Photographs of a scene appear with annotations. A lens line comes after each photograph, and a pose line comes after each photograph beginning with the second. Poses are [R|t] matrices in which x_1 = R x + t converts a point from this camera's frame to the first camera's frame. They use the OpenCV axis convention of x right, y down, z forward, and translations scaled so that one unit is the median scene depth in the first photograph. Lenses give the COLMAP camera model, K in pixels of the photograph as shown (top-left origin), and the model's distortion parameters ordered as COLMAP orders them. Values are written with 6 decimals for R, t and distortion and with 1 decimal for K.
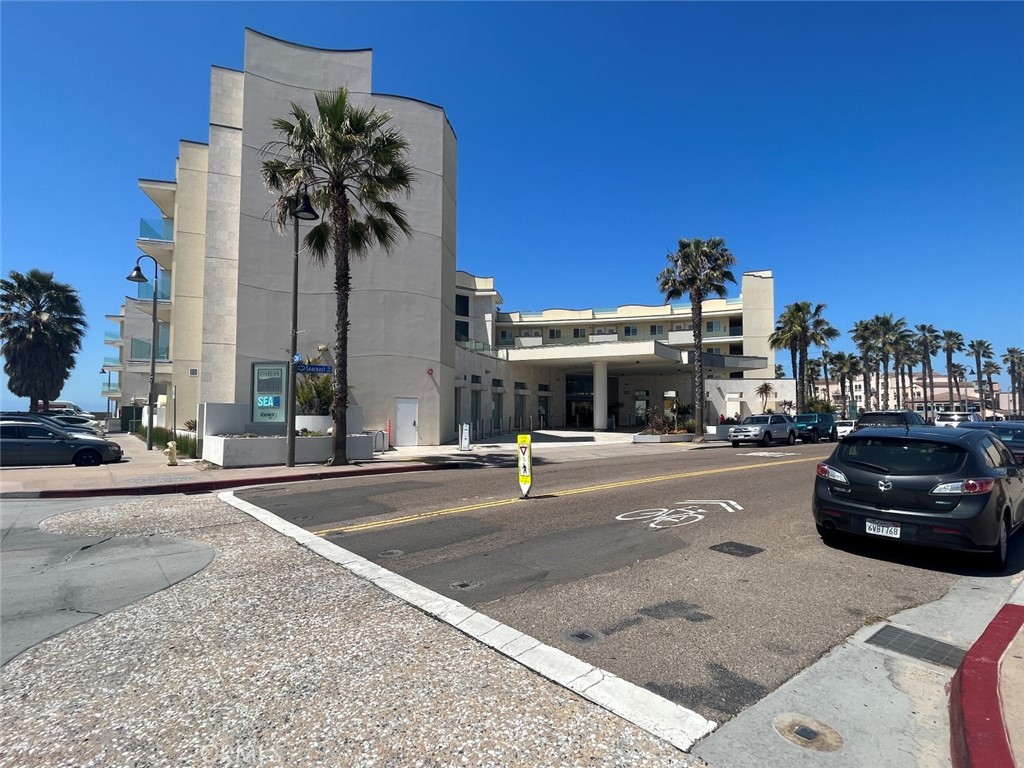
lens RADIAL K [[526.2, 0, 511.3], [0, 526.2, 387.9], [0, 0, 1]] dist [-0.011609, 0.001578]
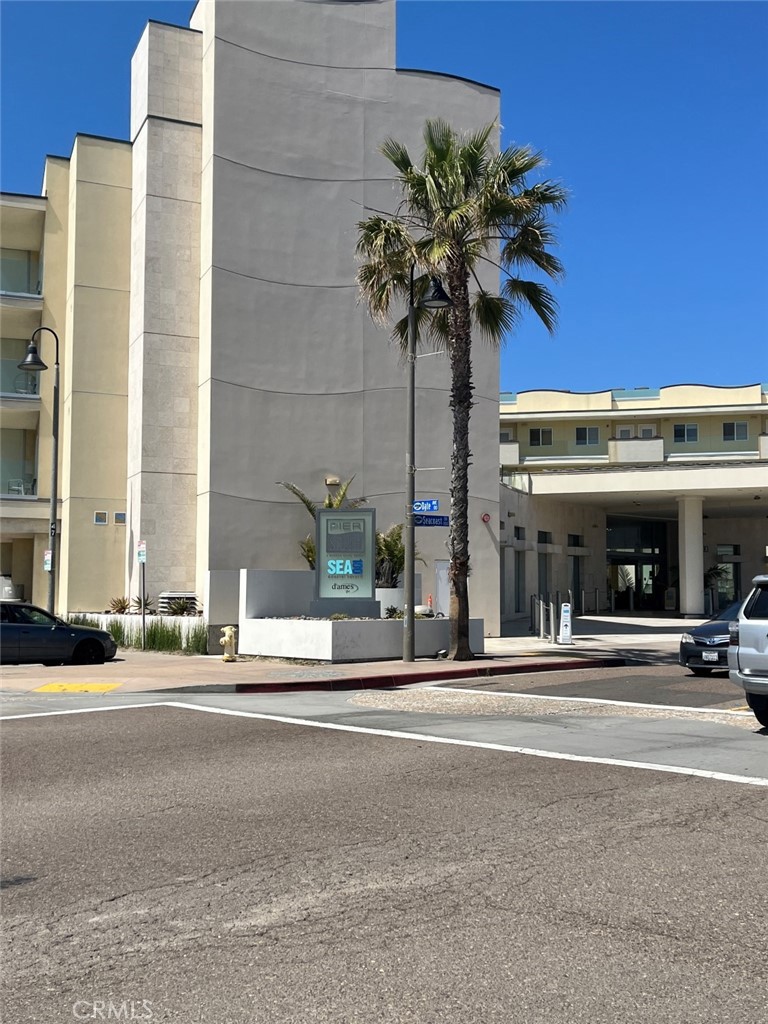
lens RADIAL K [[1115.2, 0, 388.4], [0, 1115.2, 506.2], [0, 0, 1]] dist [0.034476, 0.000000]
pose [[0.998646, 0.004947, 0.051791, -0.247125], [-0.003691, 0.999698, -0.024316, -0.009327], [-0.051895, 0.024092, 0.998362, -0.224167]]
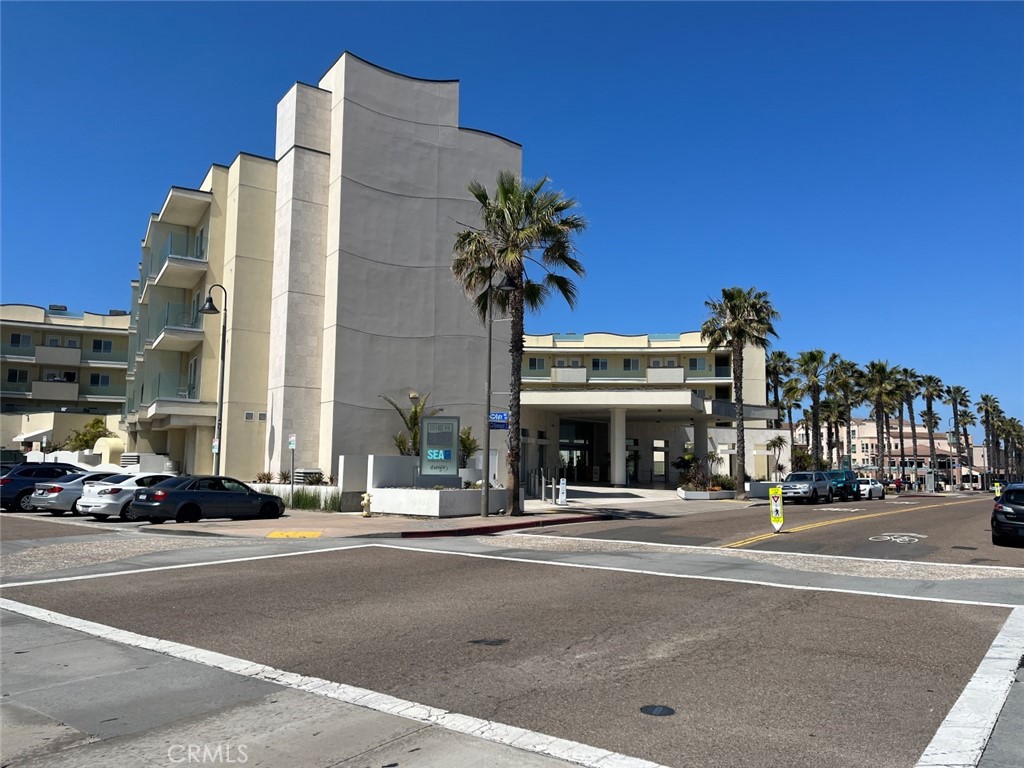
lens RADIAL K [[781.3, 0, 503.7], [0, 781.3, 382.8], [0, 0, 1]] dist [0.038116, -0.043478]
pose [[0.973345, 0.036948, 0.226352, -0.355564], [-0.025240, 0.998200, -0.054401, -0.018215], [-0.227955, 0.047237, 0.972525, -0.273335]]
